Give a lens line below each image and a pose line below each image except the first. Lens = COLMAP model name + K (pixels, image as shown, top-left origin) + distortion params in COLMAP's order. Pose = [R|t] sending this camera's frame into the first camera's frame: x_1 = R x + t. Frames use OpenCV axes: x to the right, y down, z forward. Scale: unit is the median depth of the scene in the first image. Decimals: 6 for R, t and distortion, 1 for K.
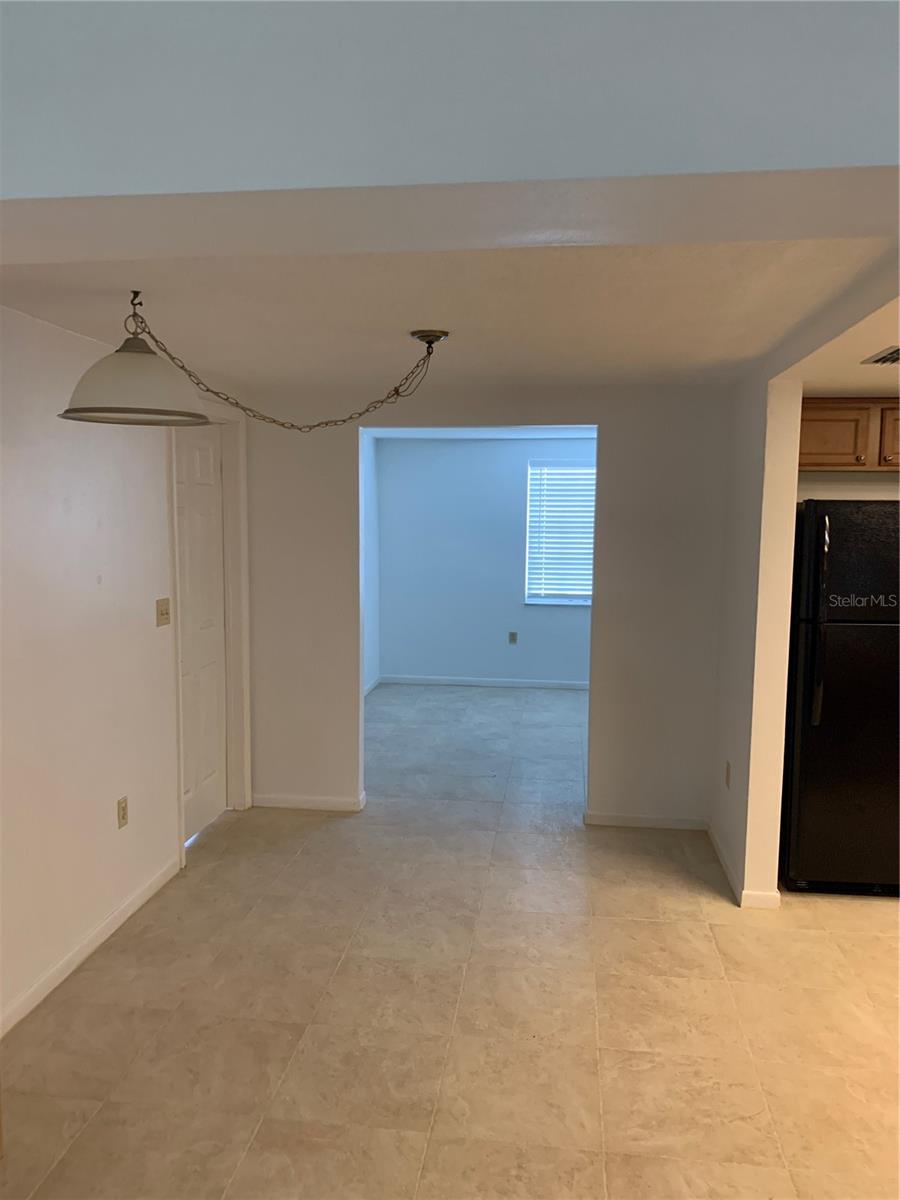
lens RADIAL K [[907.4, 0, 452.8], [0, 907.4, 604.4], [0, 0, 1]] dist [0.086298, -0.171920]
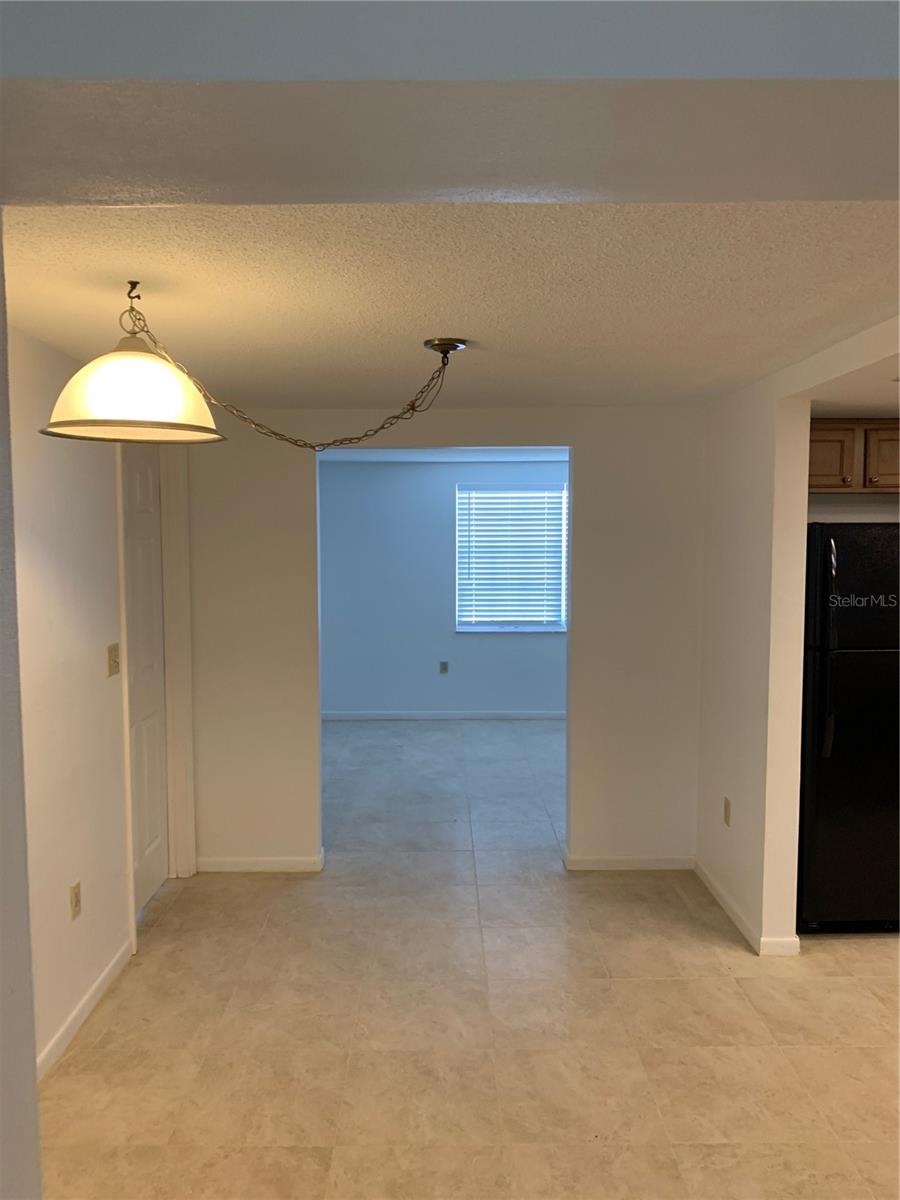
lens RADIAL K [[908.9, 0, 448.2], [0, 908.9, 597.4], [0, 0, 1]] dist [0.041714, -0.053050]
pose [[0.990658, -0.021237, 0.134709, -0.126445], [0.025702, 0.999174, -0.031488, -0.015977], [-0.133929, 0.034656, 0.990385, 0.106045]]
